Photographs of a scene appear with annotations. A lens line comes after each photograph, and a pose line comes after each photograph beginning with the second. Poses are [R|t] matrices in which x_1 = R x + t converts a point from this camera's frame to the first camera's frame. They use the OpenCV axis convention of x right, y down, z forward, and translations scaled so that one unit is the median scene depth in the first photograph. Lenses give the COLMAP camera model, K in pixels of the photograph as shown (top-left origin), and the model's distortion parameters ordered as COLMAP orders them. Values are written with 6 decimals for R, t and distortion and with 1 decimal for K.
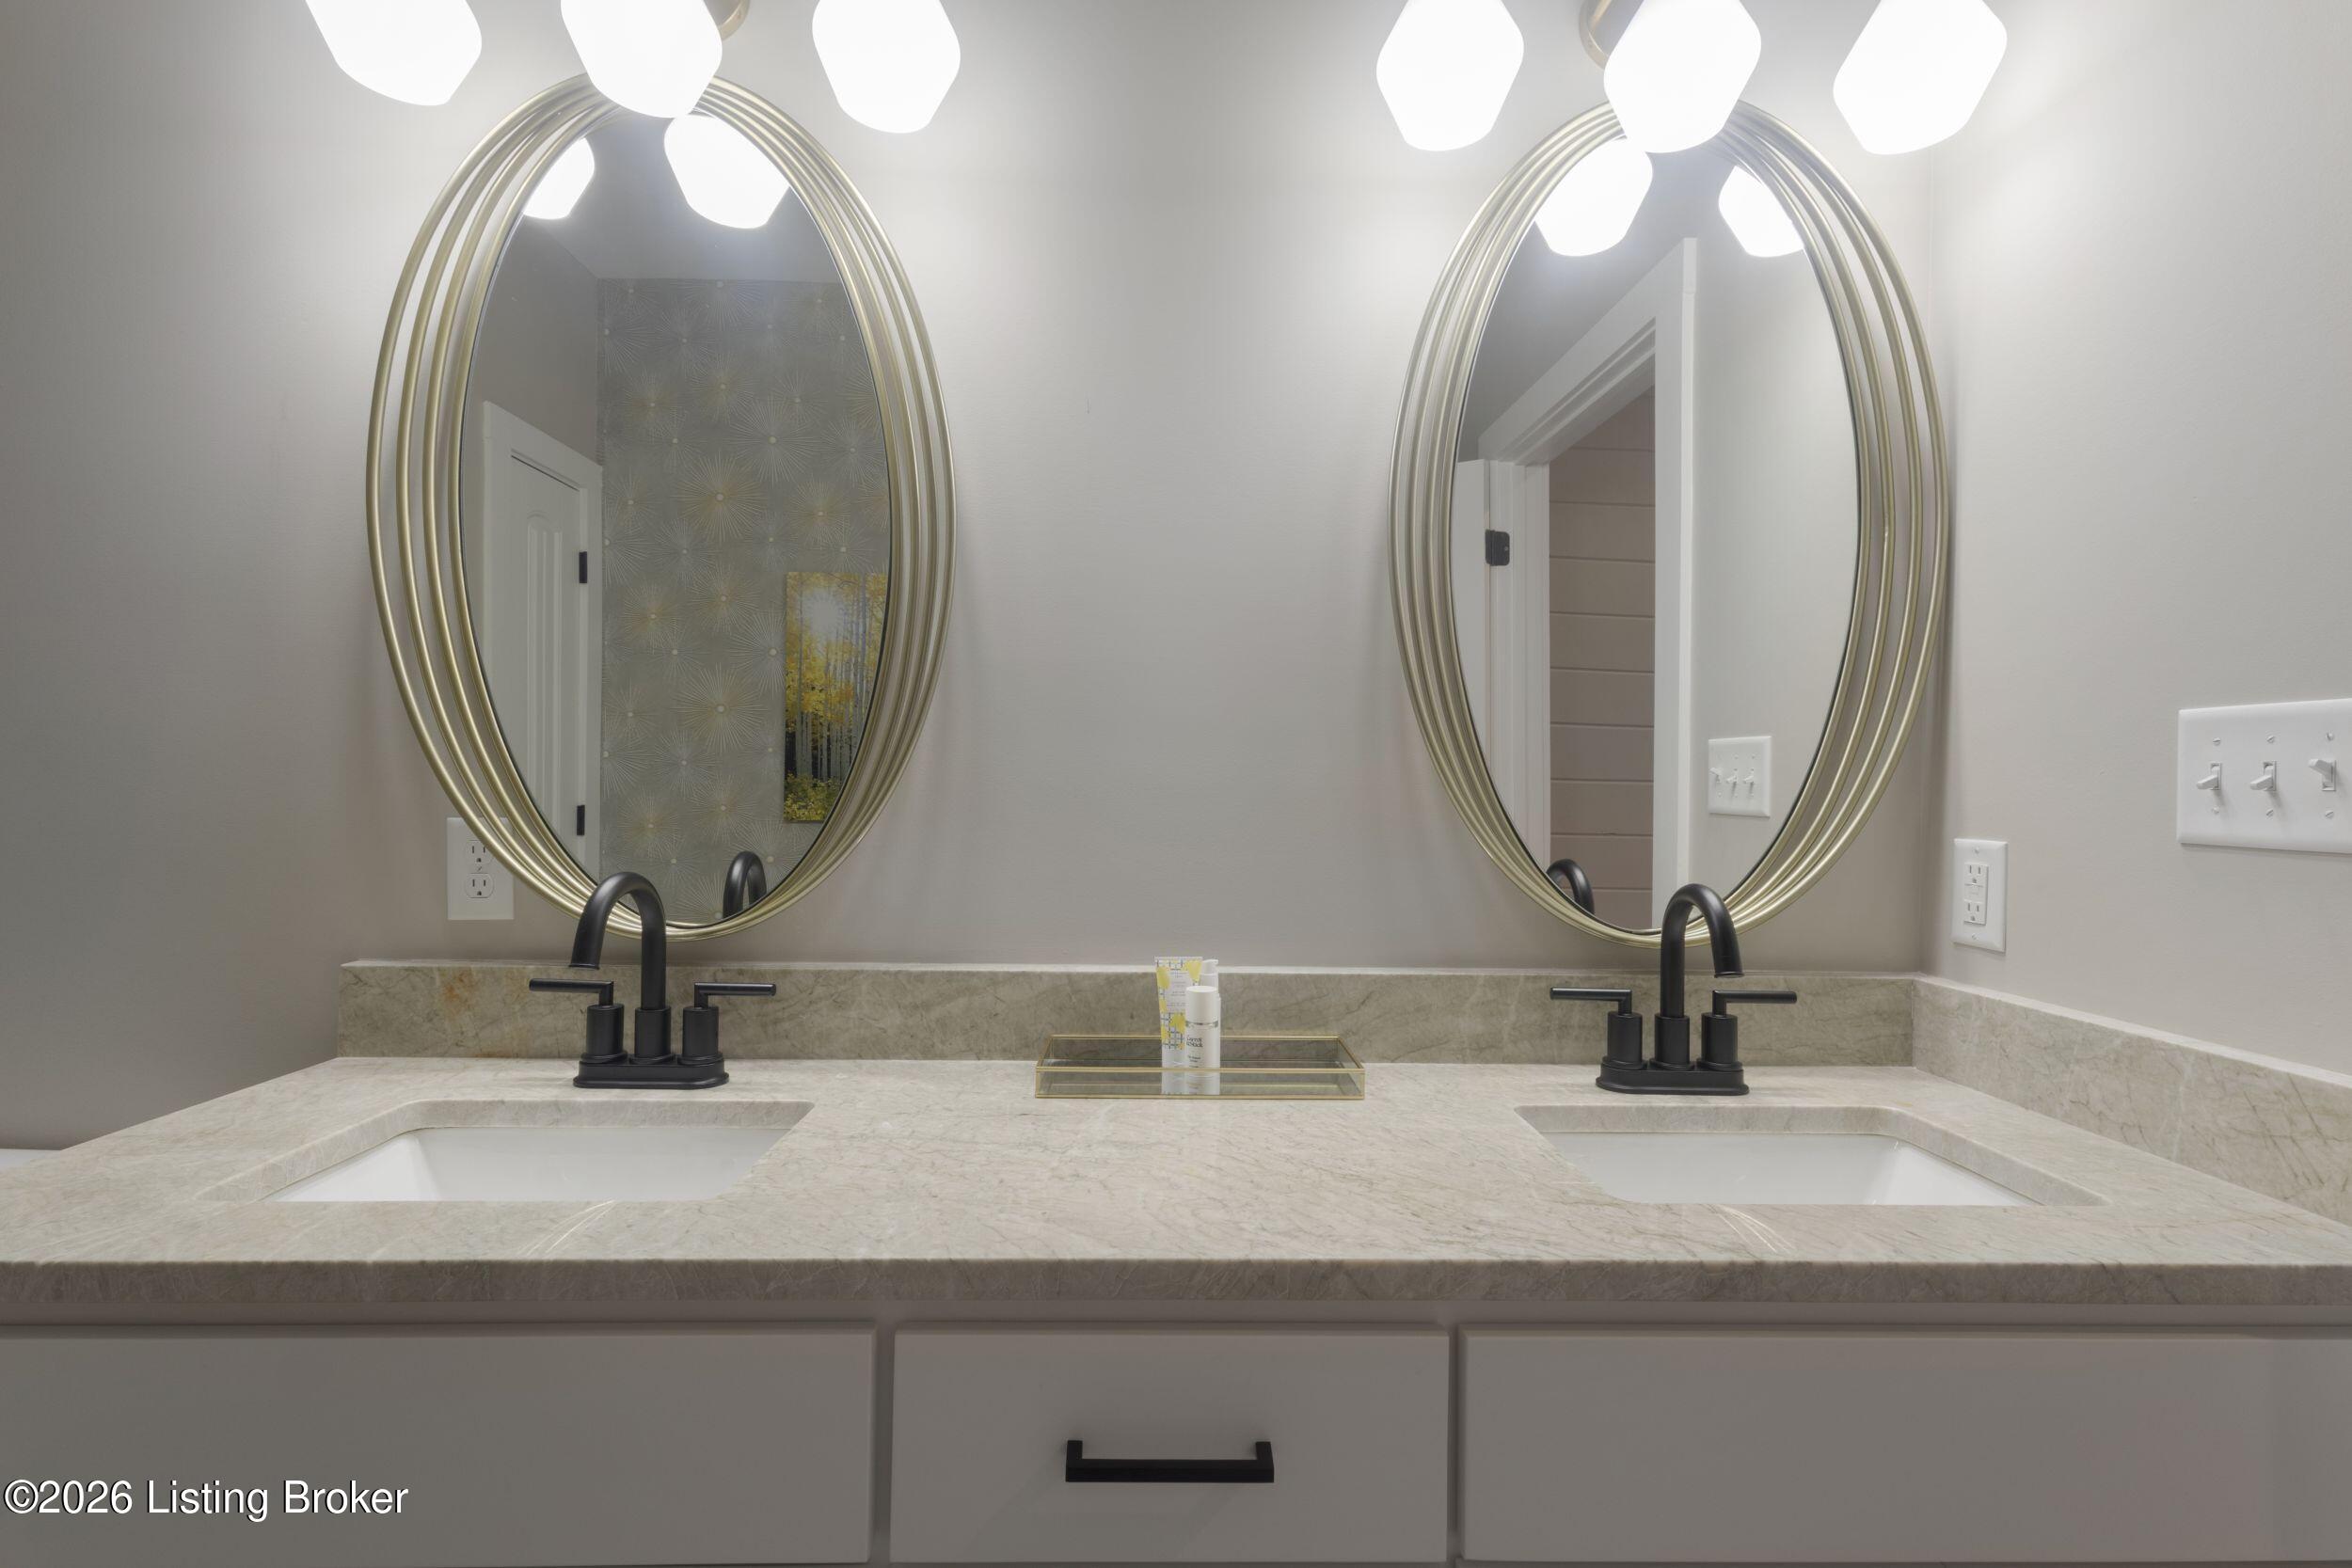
lens RADIAL K [[1170.8, 0, 1122.2], [0, 1170.8, 796.0], [0, 0, 1]] dist [0.041118, 0.000266]
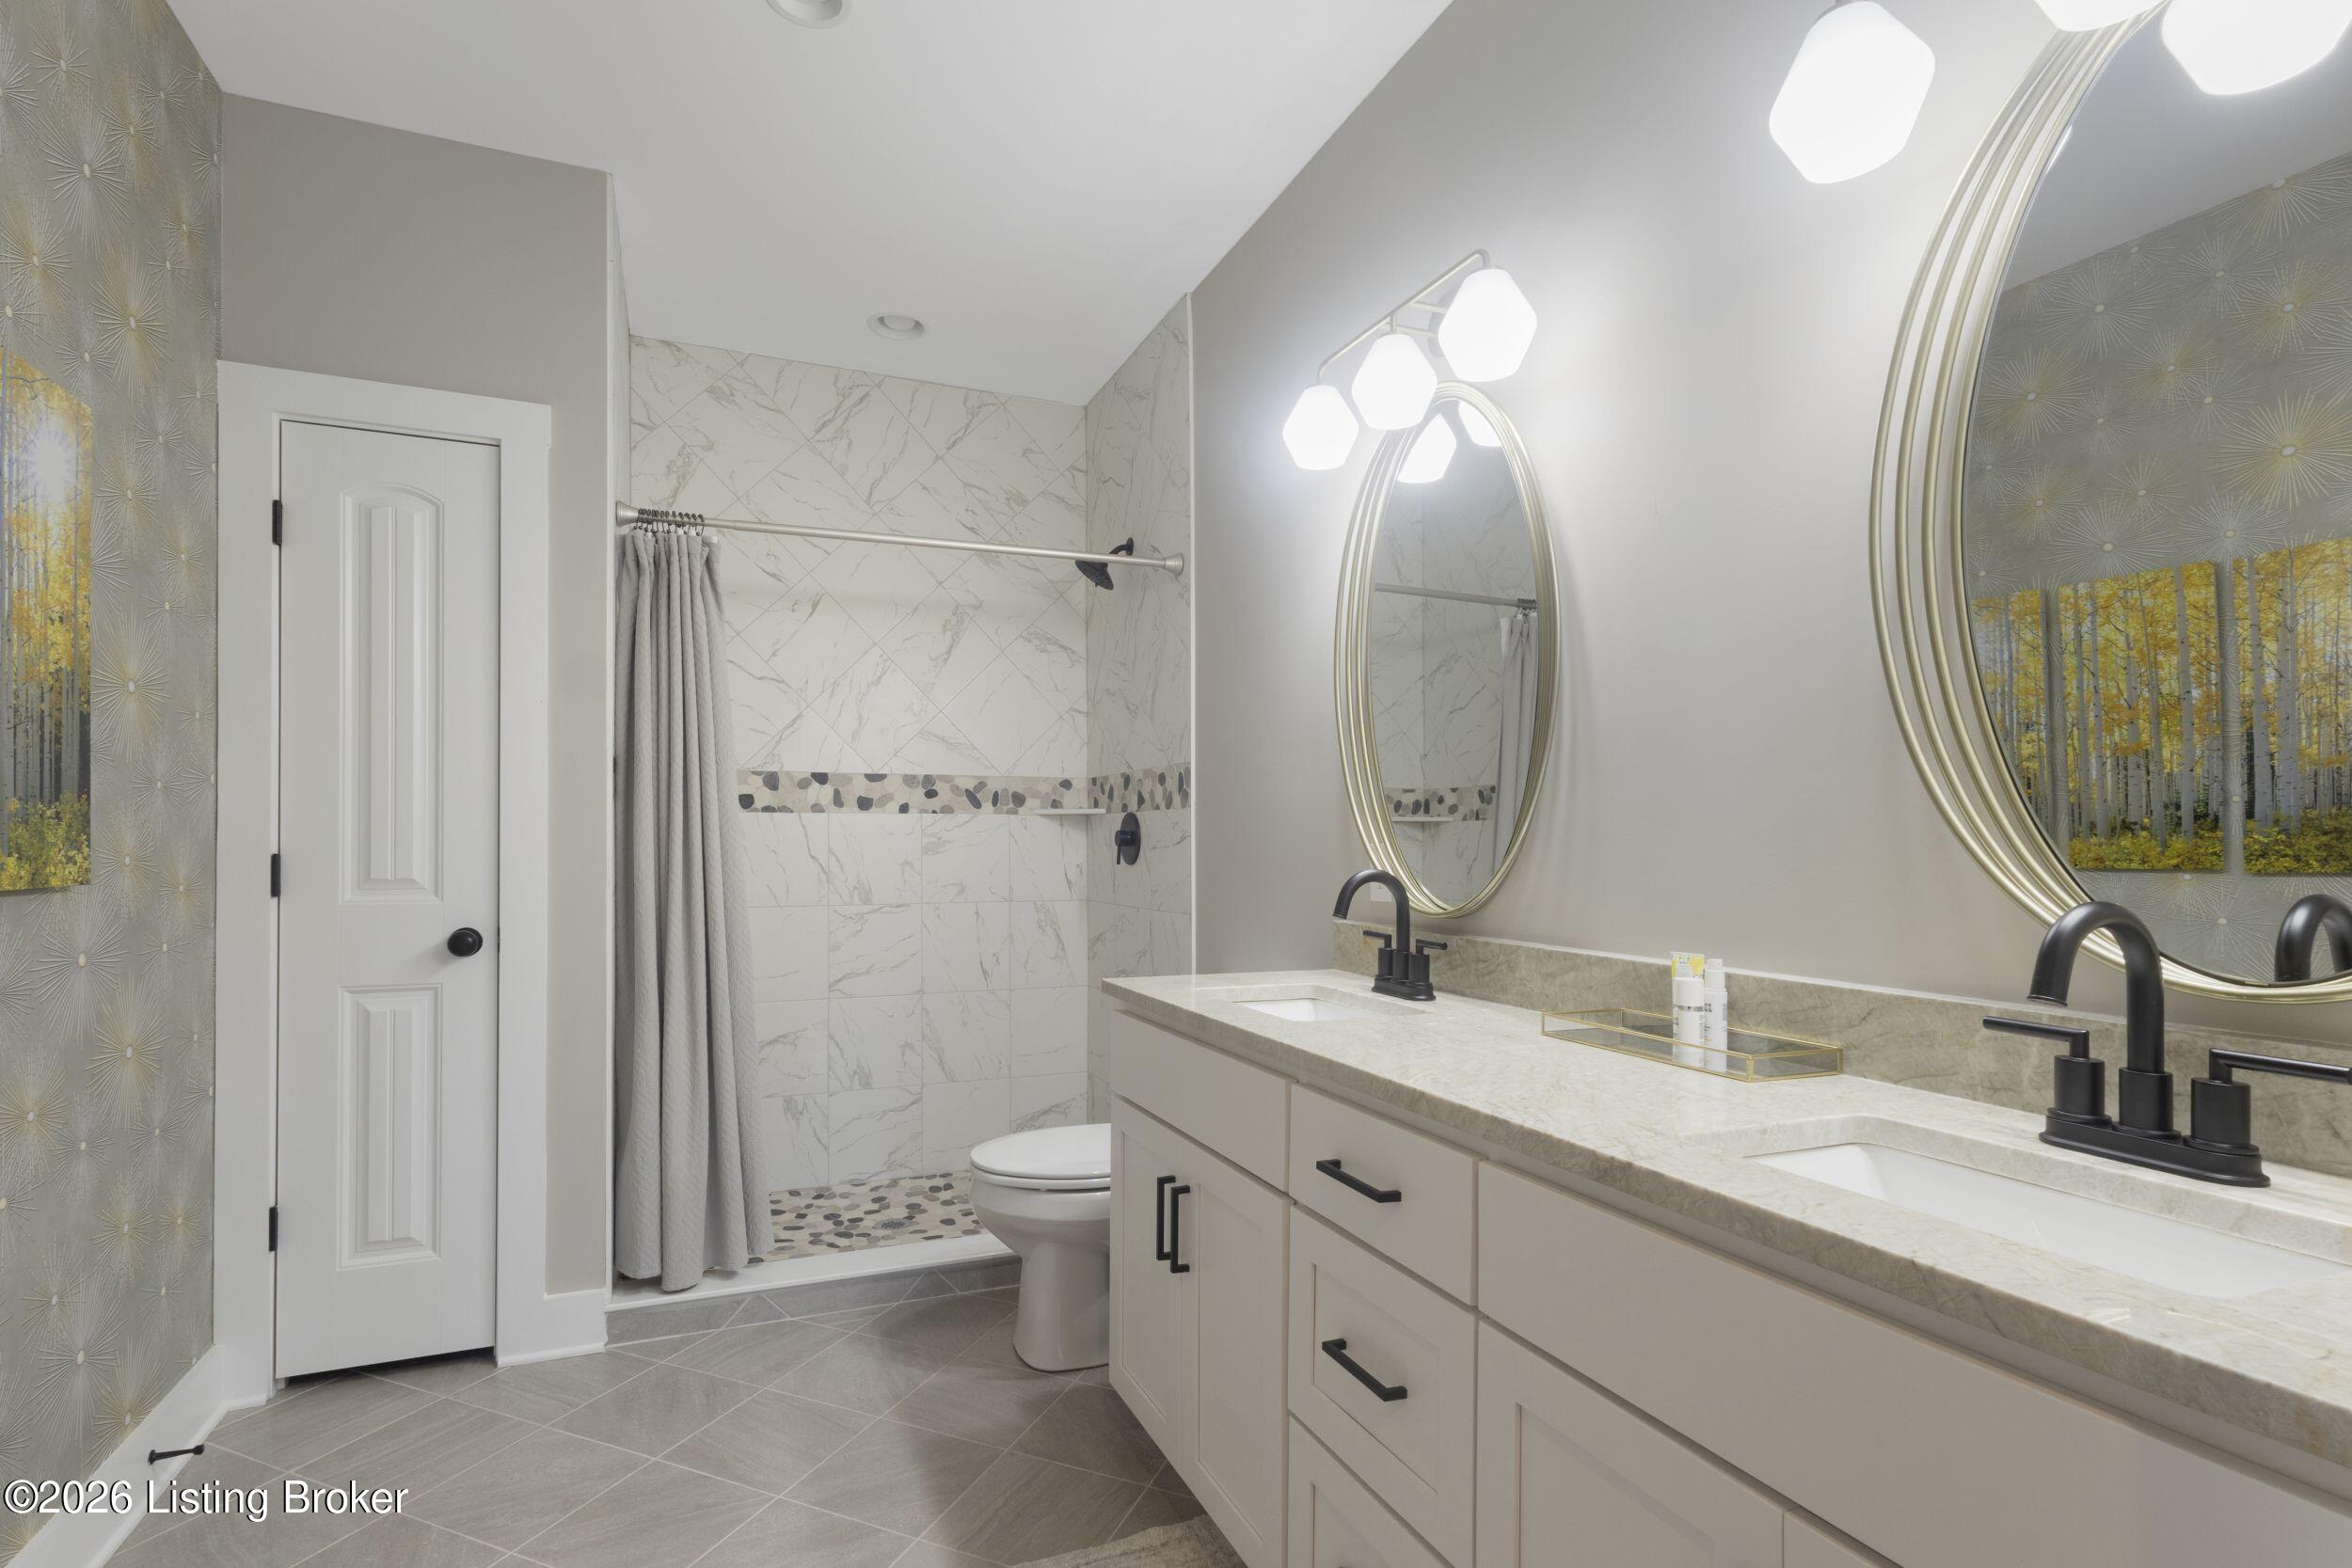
lens RADIAL K [[1163.8, 0, 1179.8], [0, 1163.8, 851.0], [0, 0, 1]] dist [-0.002356, -0.000072]
pose [[0.374651, 0.000274, -0.927166, 0.939528], [0.008468, 0.999957, 0.003717, 0.023177], [0.927127, -0.009244, 0.374632, 0.078078]]
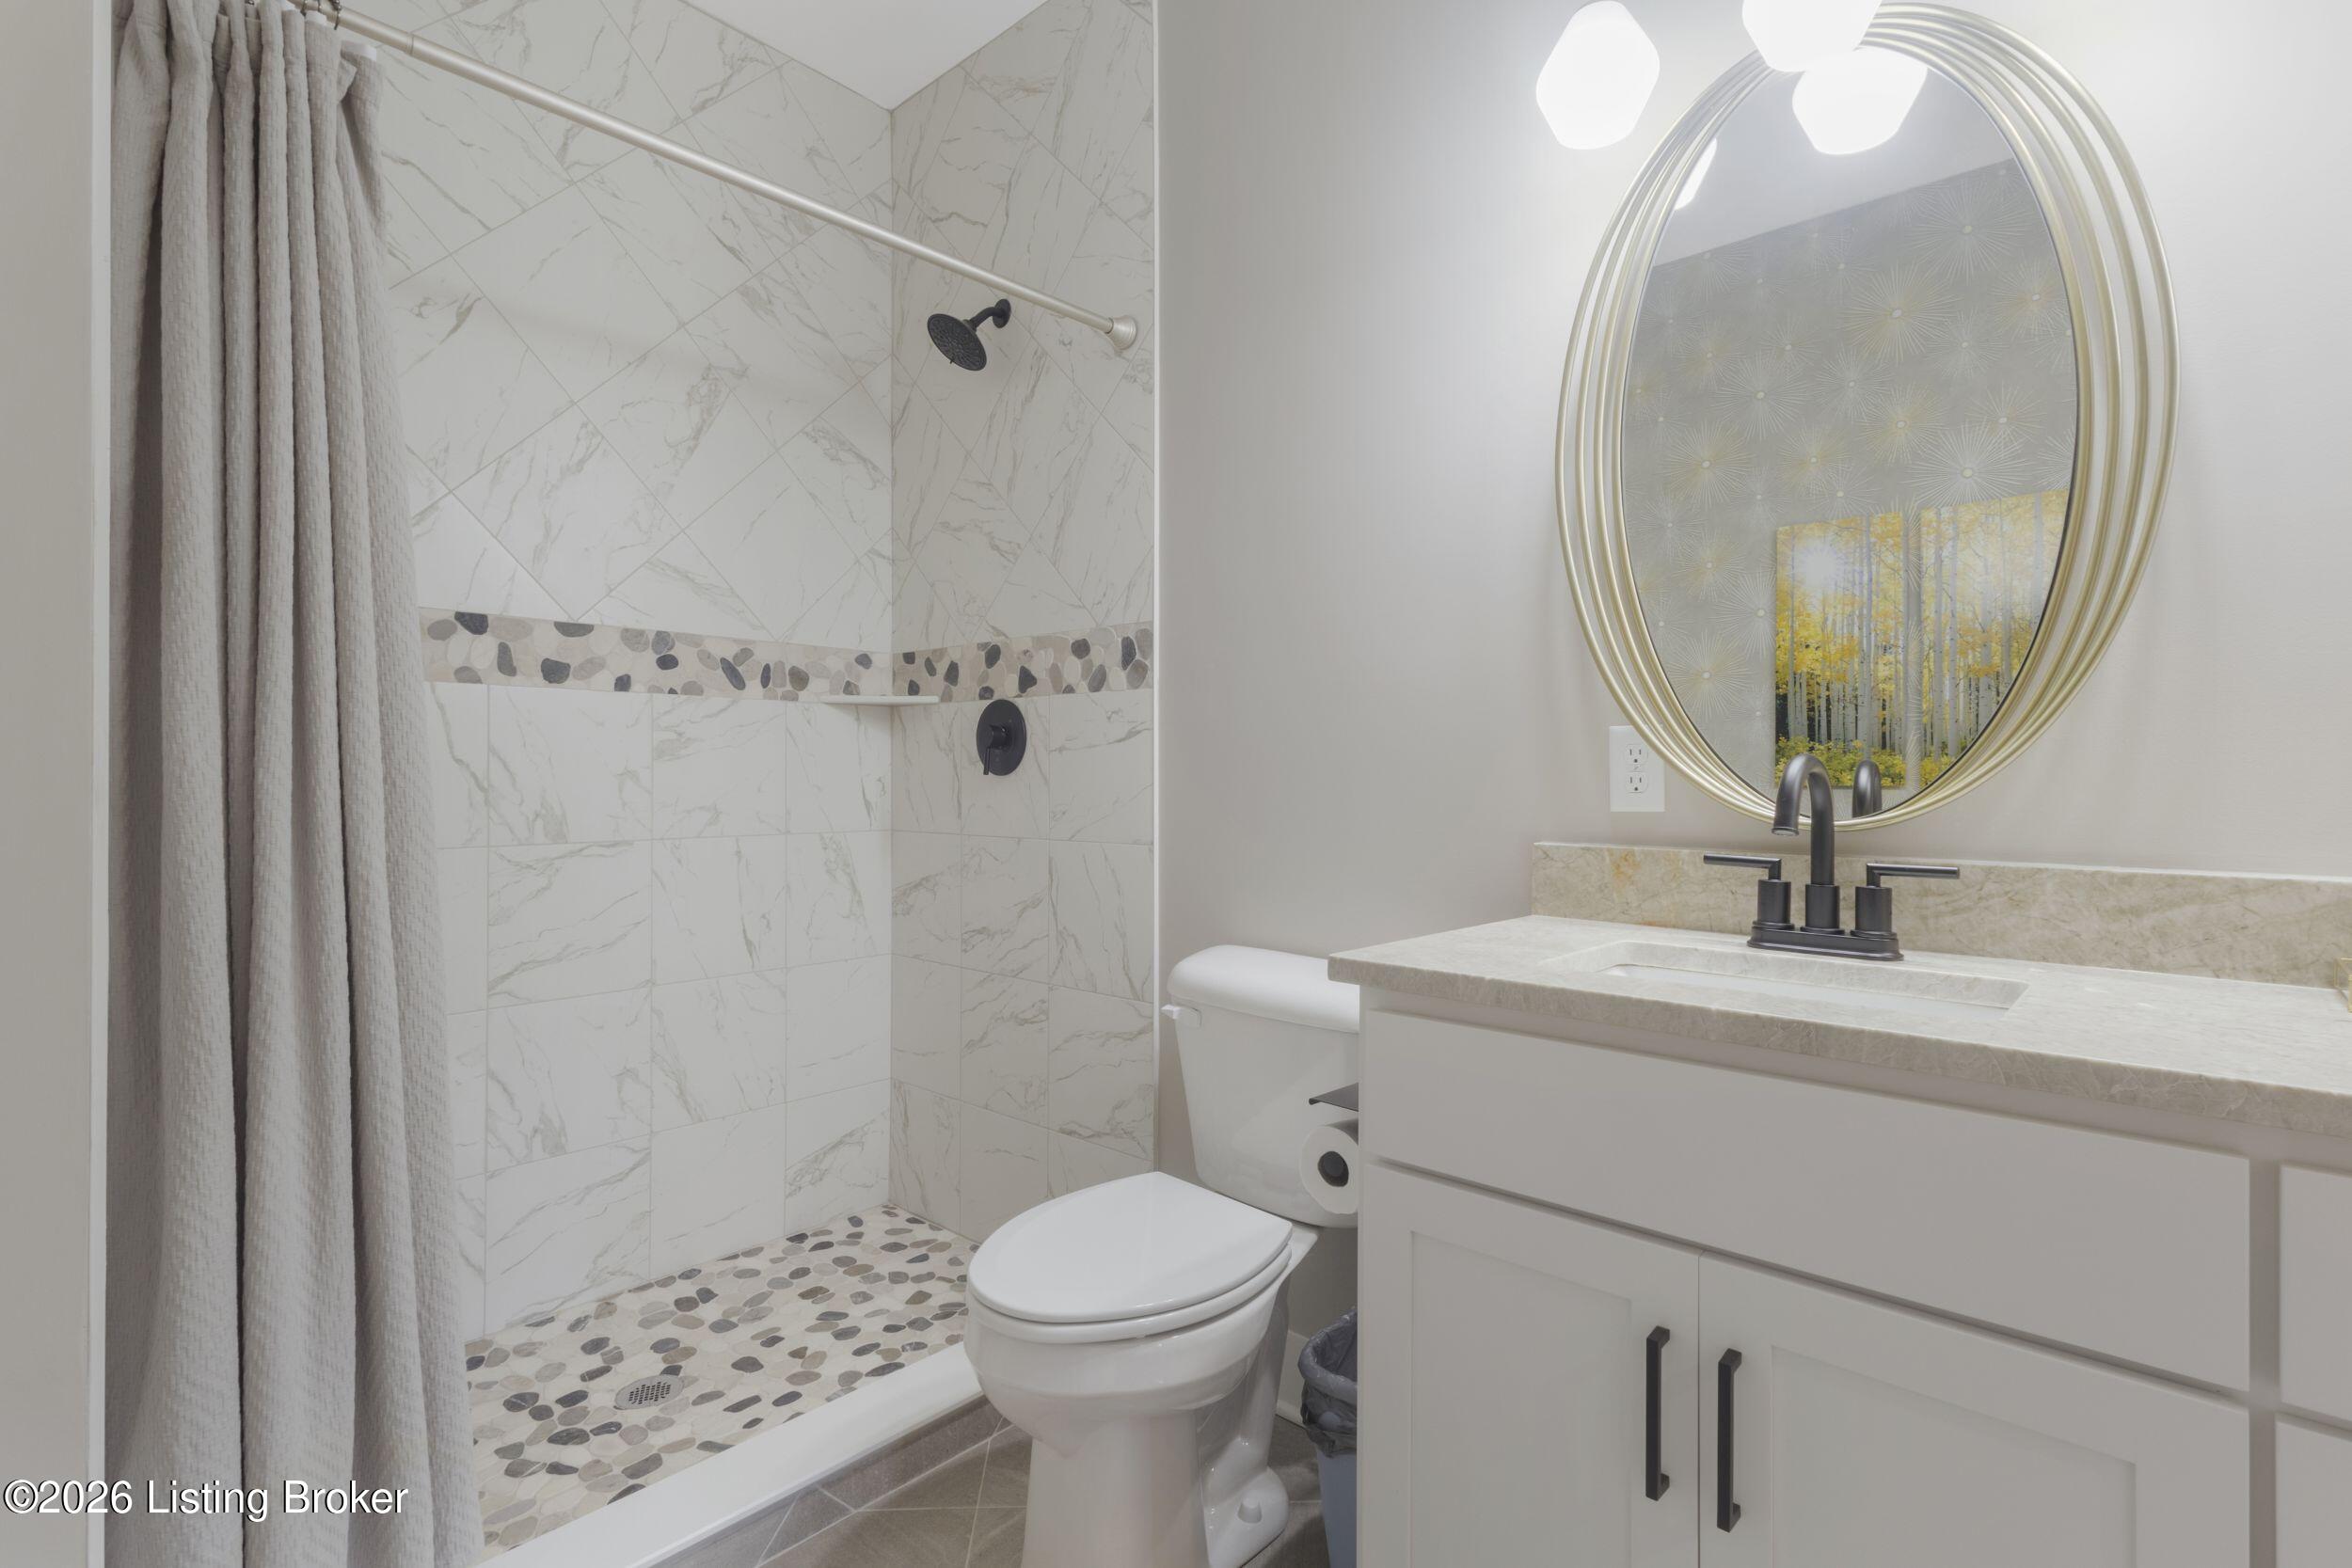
lens RADIAL K [[1134.7, 0, 1176.0], [0, 1134.7, 784.0], [0, 0, 1]] dist [0.005296, 0.005295]
pose [[0.735870, -0.004038, -0.677111, -0.115208], [0.009579, 0.999944, 0.004447, 0.069589], [0.677055, -0.009758, 0.735868, -0.147860]]
